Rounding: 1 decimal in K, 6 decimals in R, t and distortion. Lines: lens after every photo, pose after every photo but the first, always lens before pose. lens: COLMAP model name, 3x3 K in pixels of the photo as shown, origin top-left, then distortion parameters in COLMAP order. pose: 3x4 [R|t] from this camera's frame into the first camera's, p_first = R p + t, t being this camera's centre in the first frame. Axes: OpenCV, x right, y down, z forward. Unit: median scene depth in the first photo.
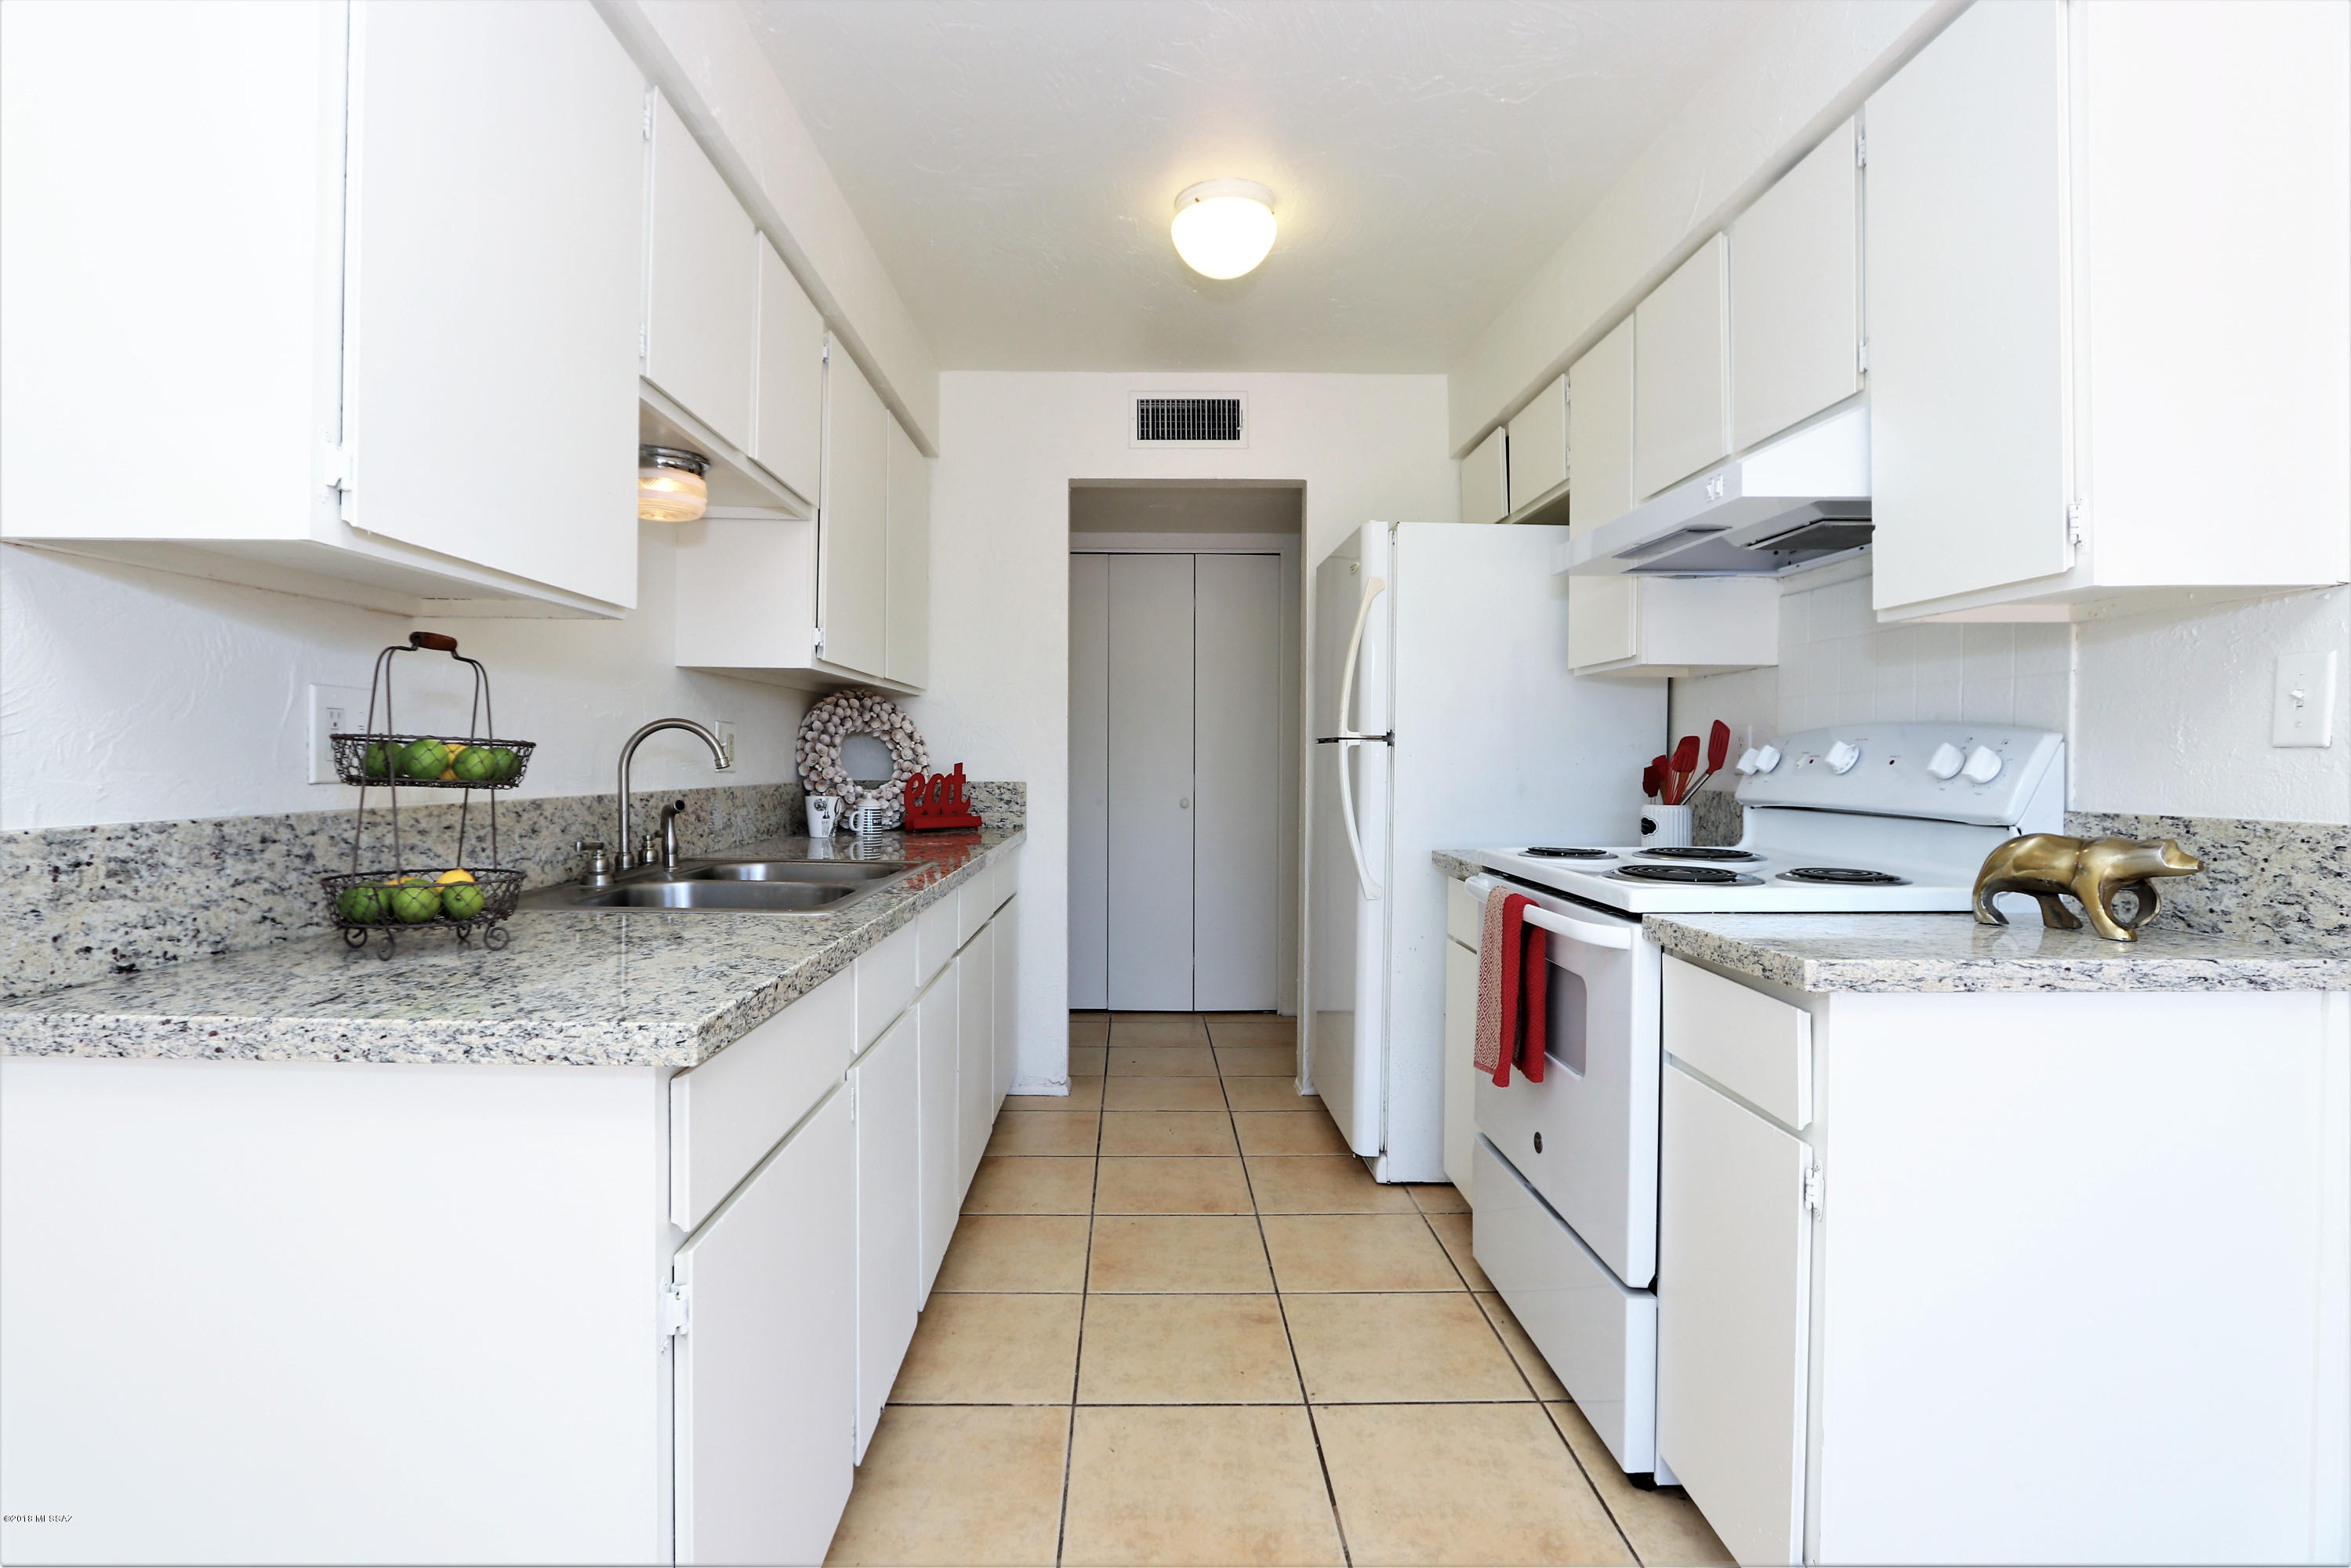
lens RADIAL K [[1138.5, 0, 1124.1], [0, 1138.5, 766.1], [0, 0, 1]] dist [-0.011031, 0.000806]
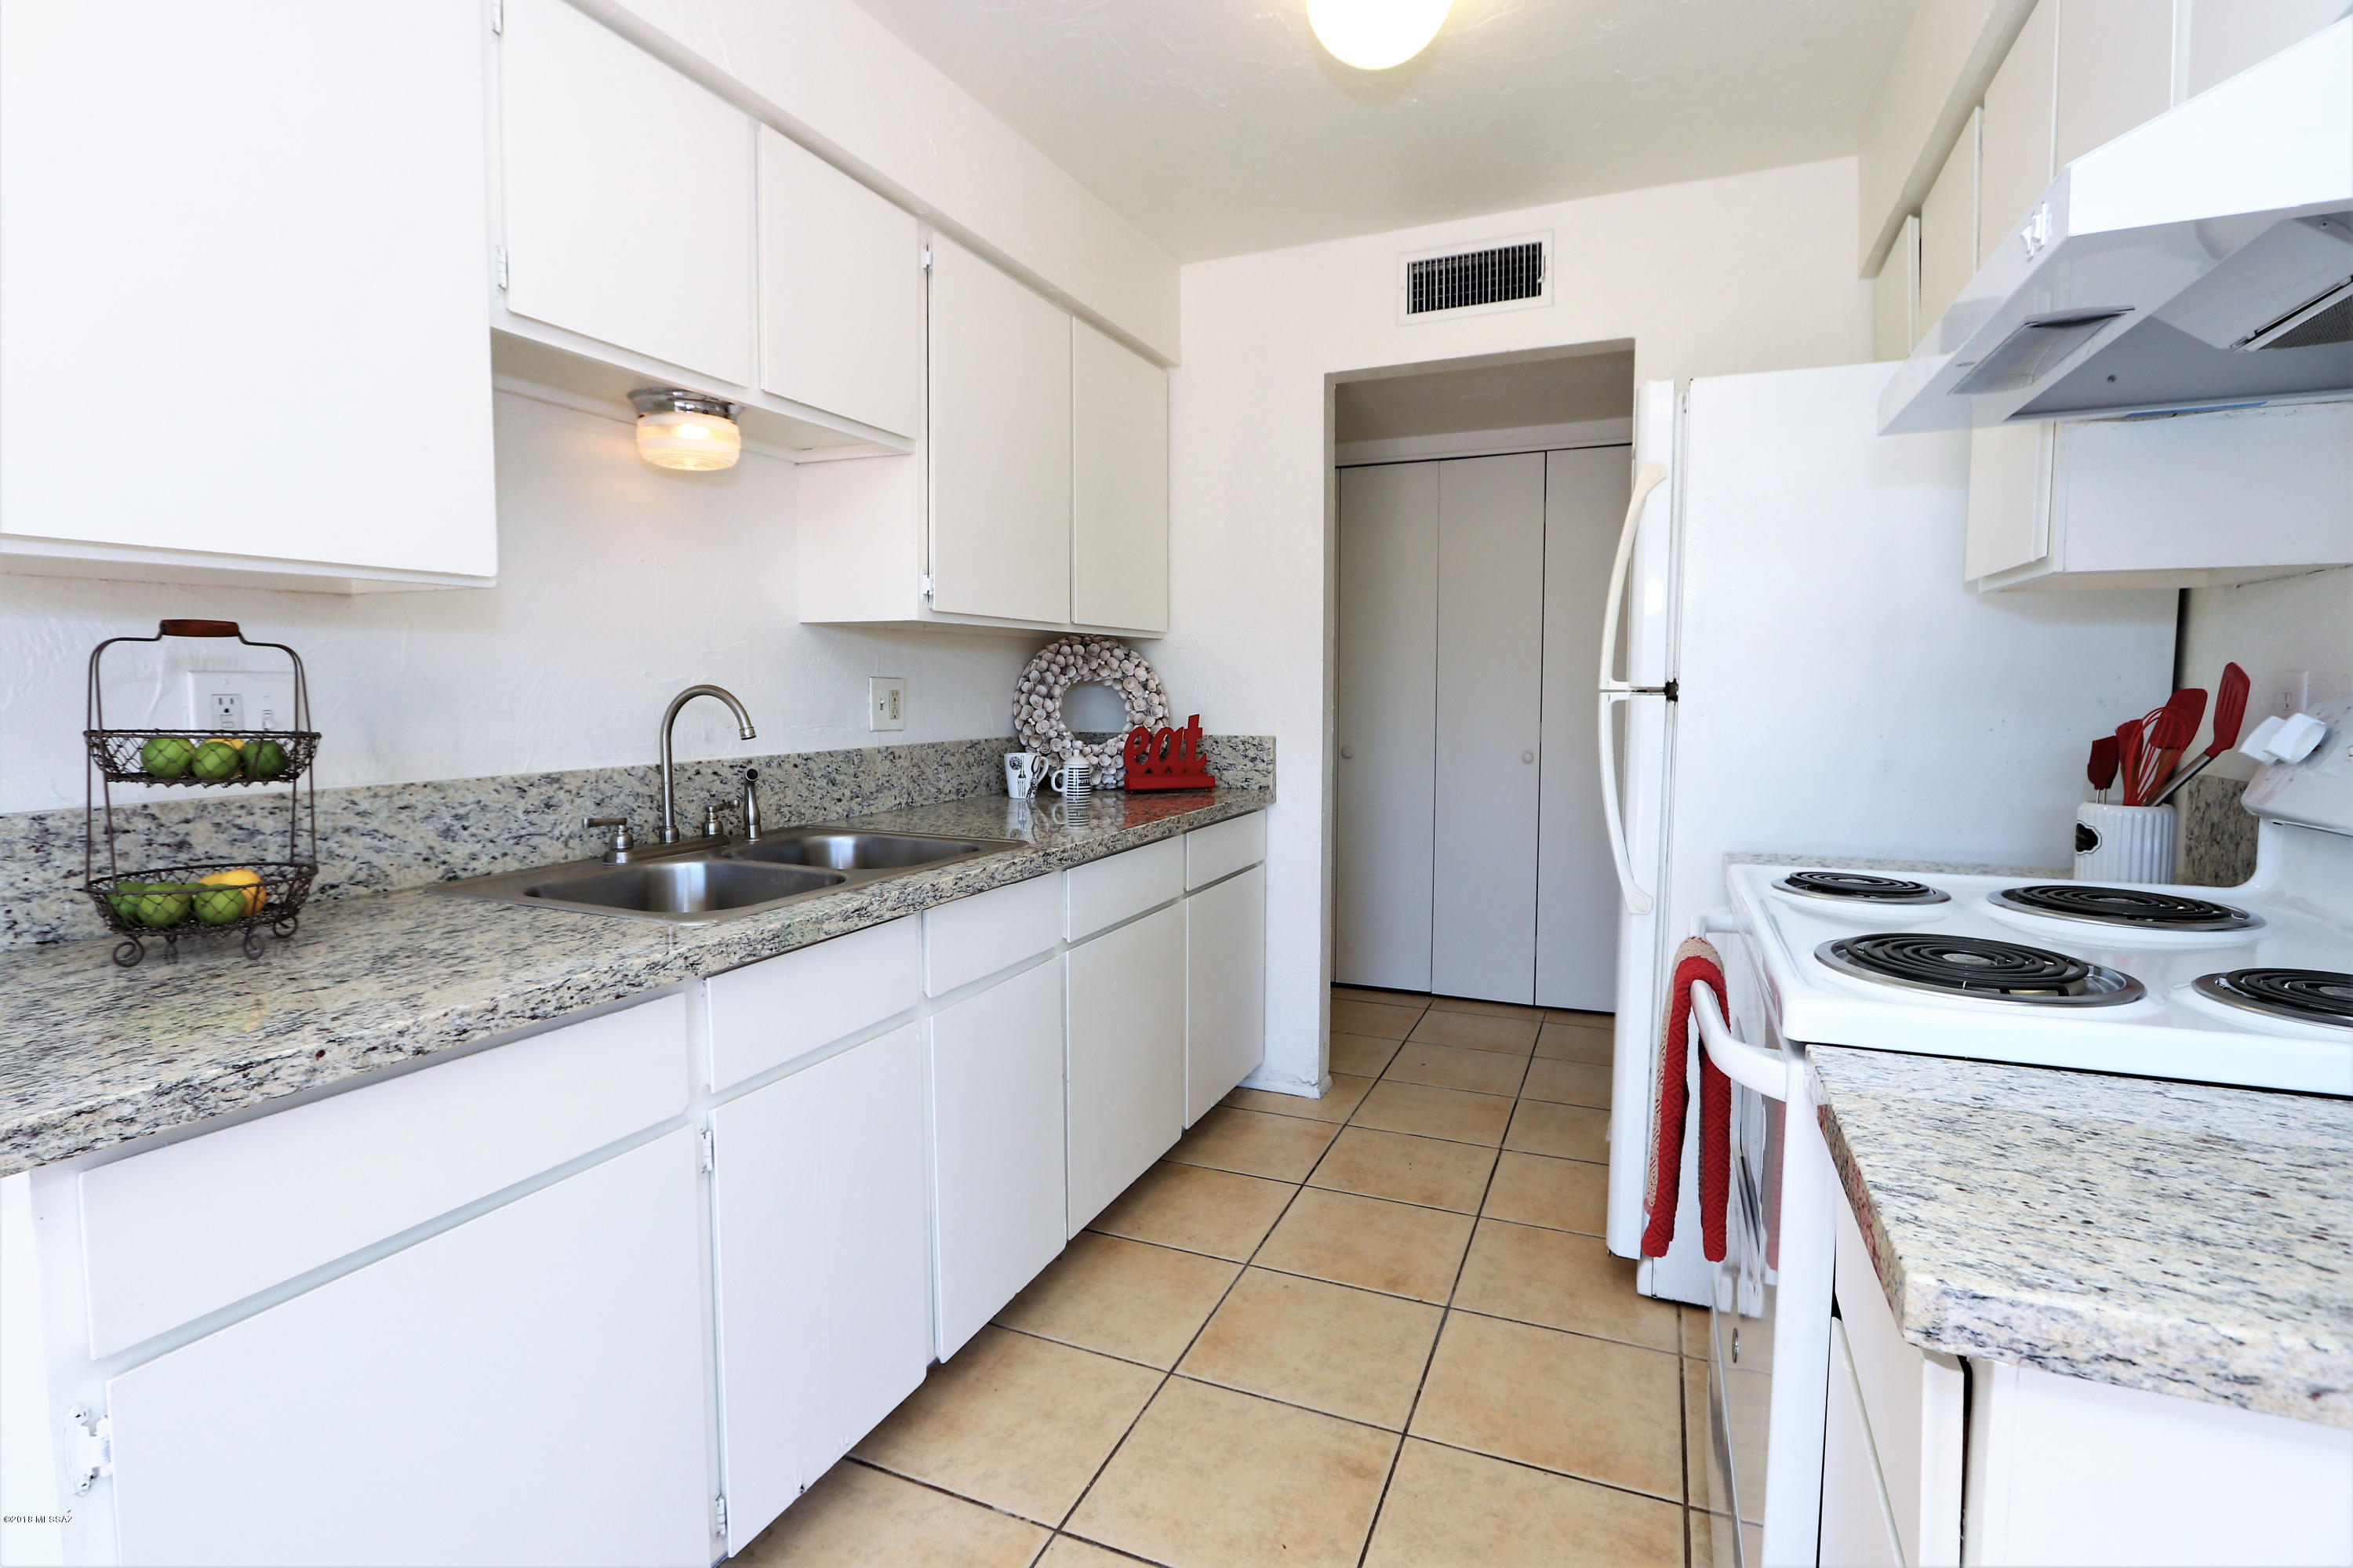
lens RADIAL K [[1139.5, 0, 1125.0], [0, 1139.5, 766.1], [0, 0, 1]] dist [-0.011031, 0.000806]
pose [[0.909121, 0.022582, -0.415920, 0.243229], [0.004053, 0.998002, 0.063044, -0.026329], [0.416513, -0.059001, 0.907213, 0.235303]]
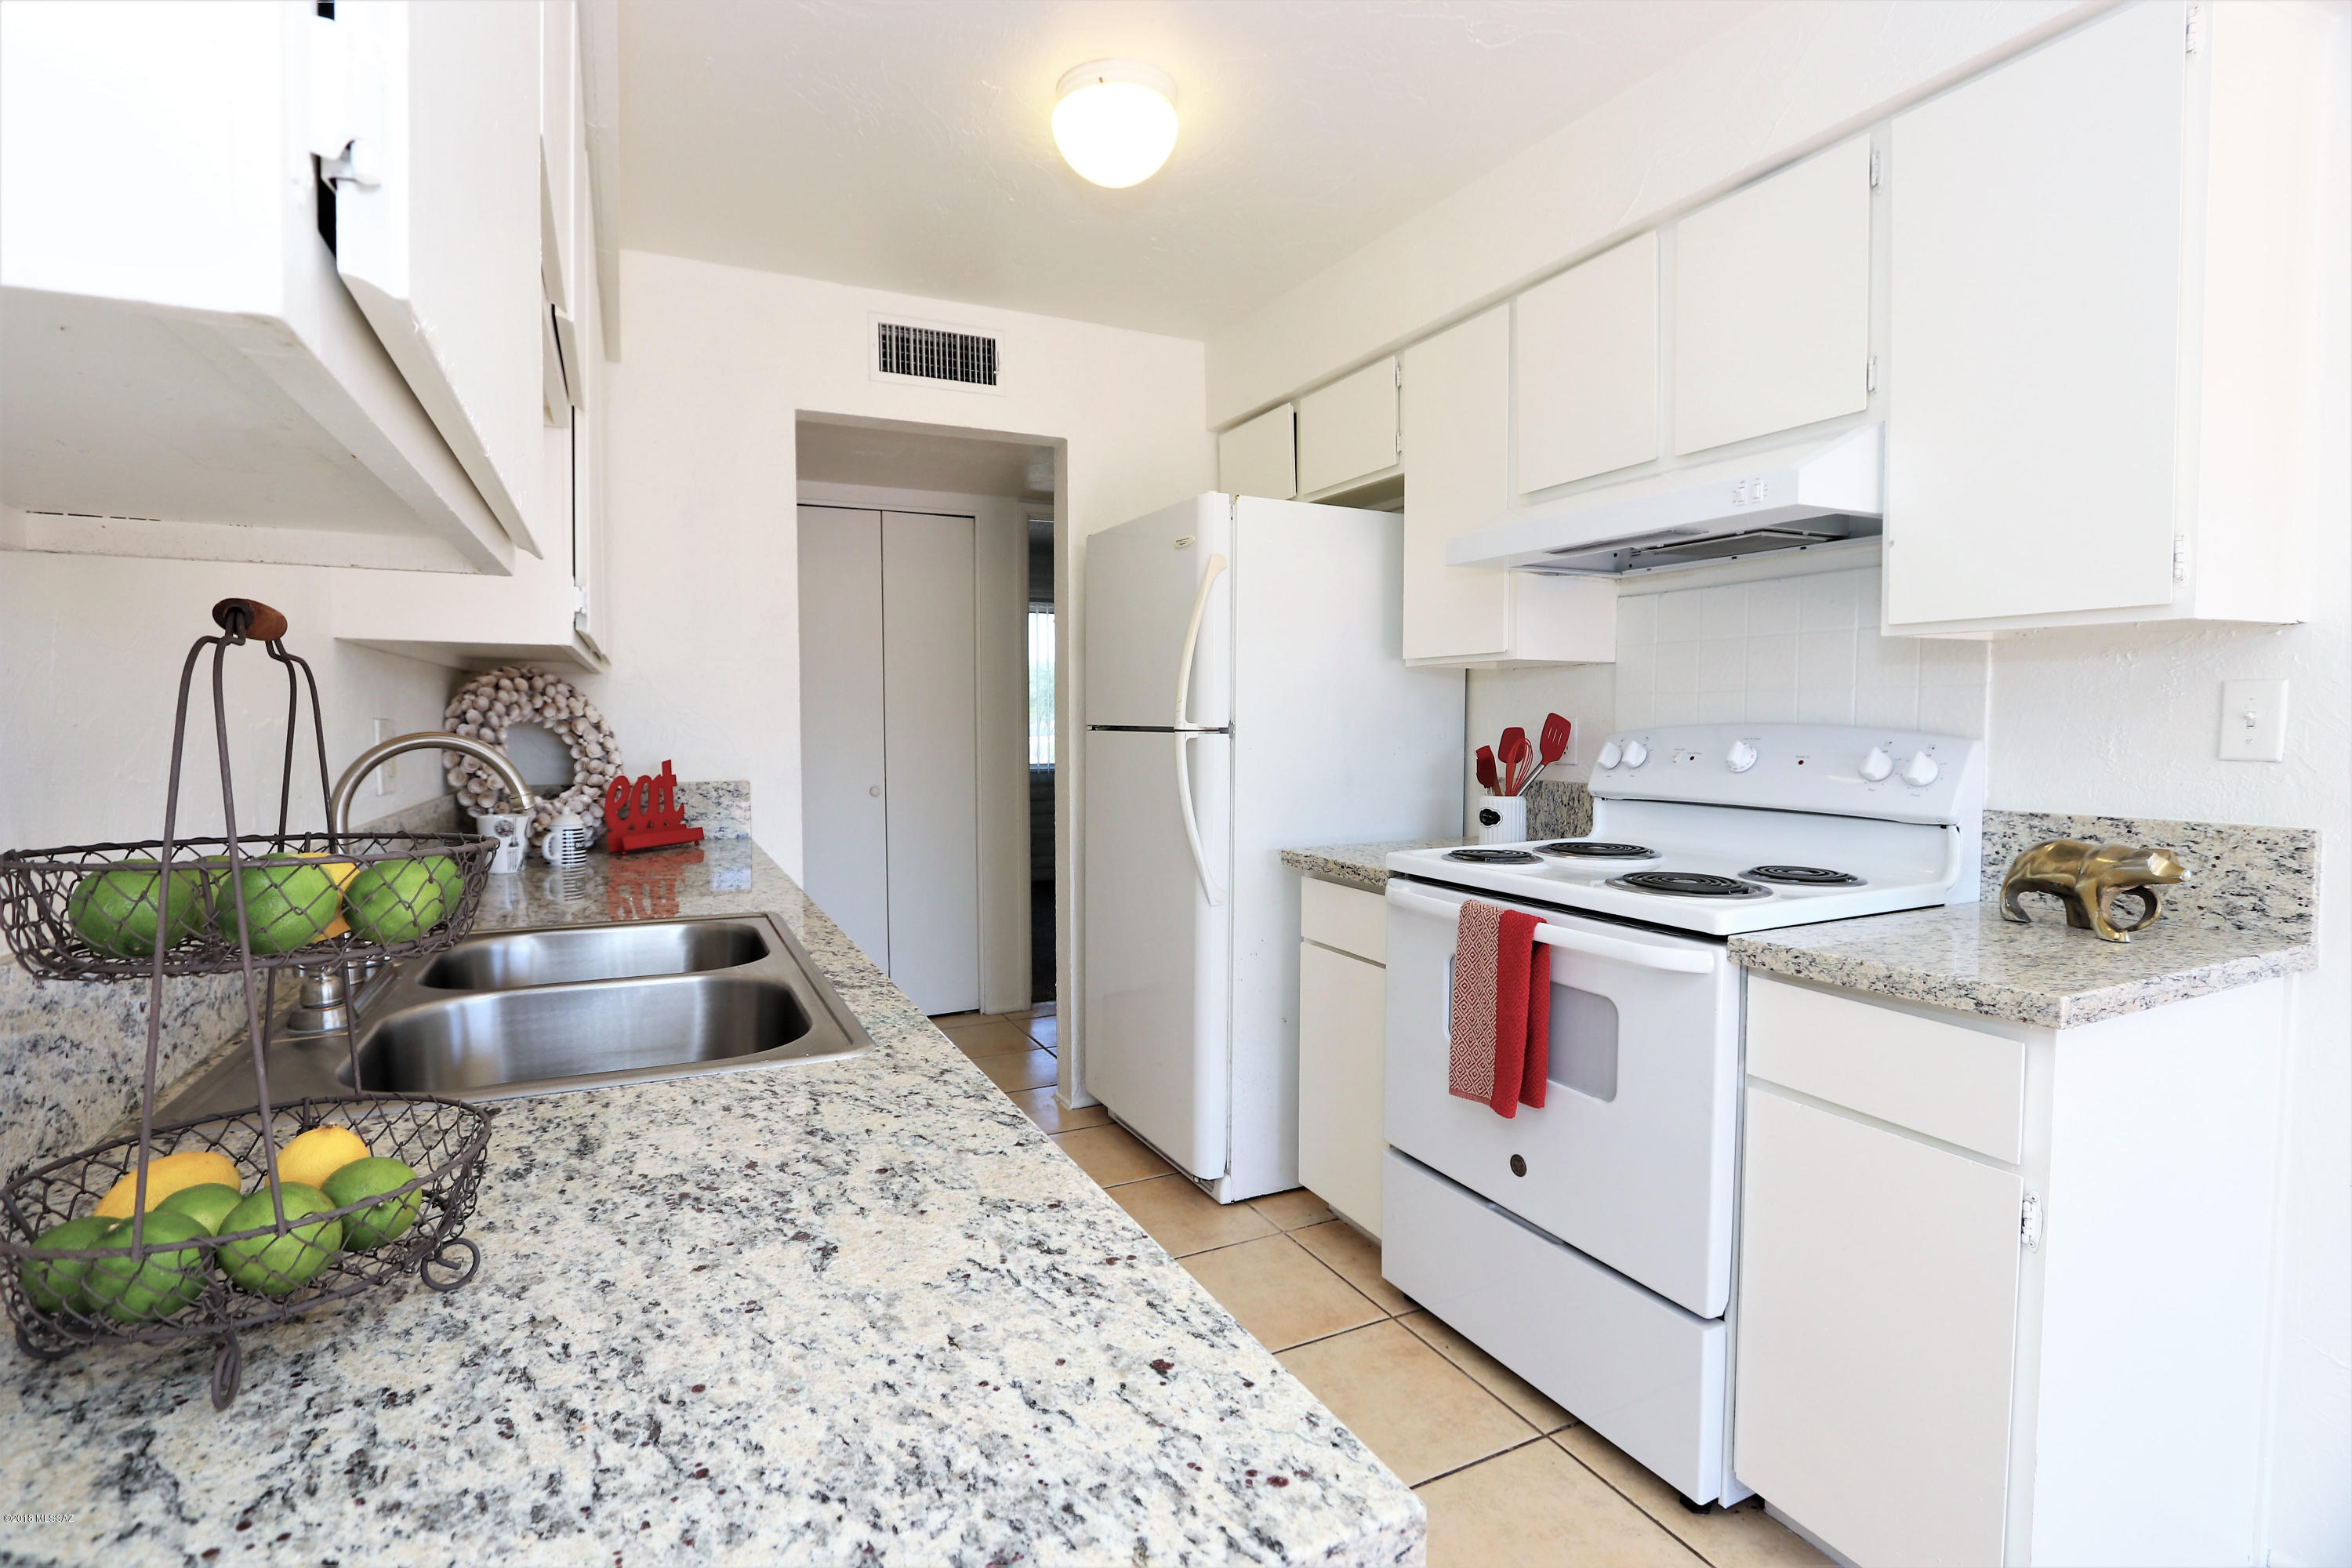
lens RADIAL K [[1107.4, 0, 1137.7], [0, 1107.4, 767.2], [0, 0, 1]] dist [-0.013129, 0.000120]
pose [[0.903492, -0.026461, 0.427787, -0.245562], [0.010504, 0.999160, 0.039620, -0.034443], [-0.428476, -0.031303, 0.903011, 0.240603]]
